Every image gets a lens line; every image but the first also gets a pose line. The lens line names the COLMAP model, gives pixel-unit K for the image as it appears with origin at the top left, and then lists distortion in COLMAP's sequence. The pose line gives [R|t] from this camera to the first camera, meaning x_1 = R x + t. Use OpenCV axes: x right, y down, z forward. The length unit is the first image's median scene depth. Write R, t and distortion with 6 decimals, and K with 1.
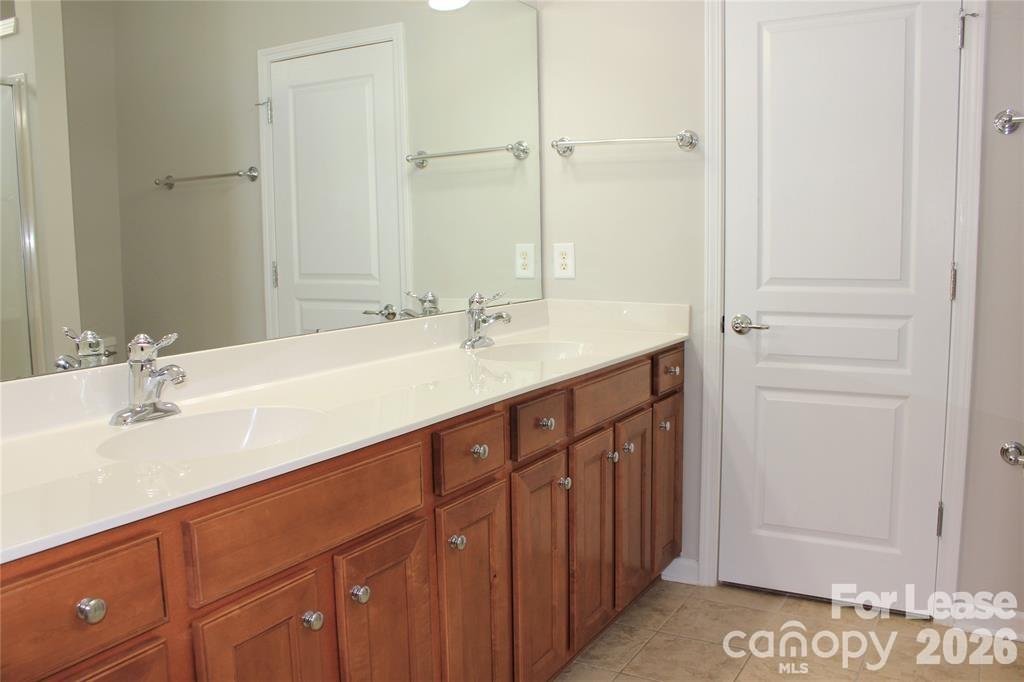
lens RADIAL K [[860.0, 0, 499.8], [0, 860.0, 342.1], [0, 0, 1]] dist [-0.168880, 0.159536]
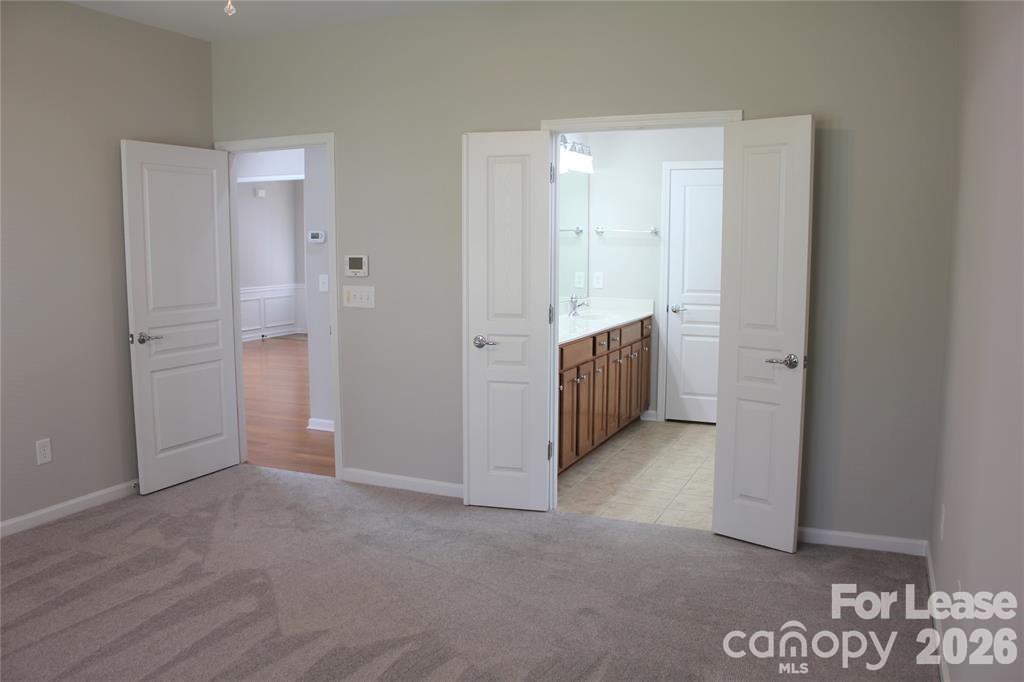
lens RADIAL K [[860.0, 0, 499.8], [0, 860.0, 342.1], [0, 0, 1]] dist [-0.168880, 0.159536]
pose [[0.994343, 0.002567, 0.106187, -0.465652], [-0.003258, 0.999975, 0.006337, 0.060389], [-0.106168, -0.006647, 0.994326, -1.350035]]
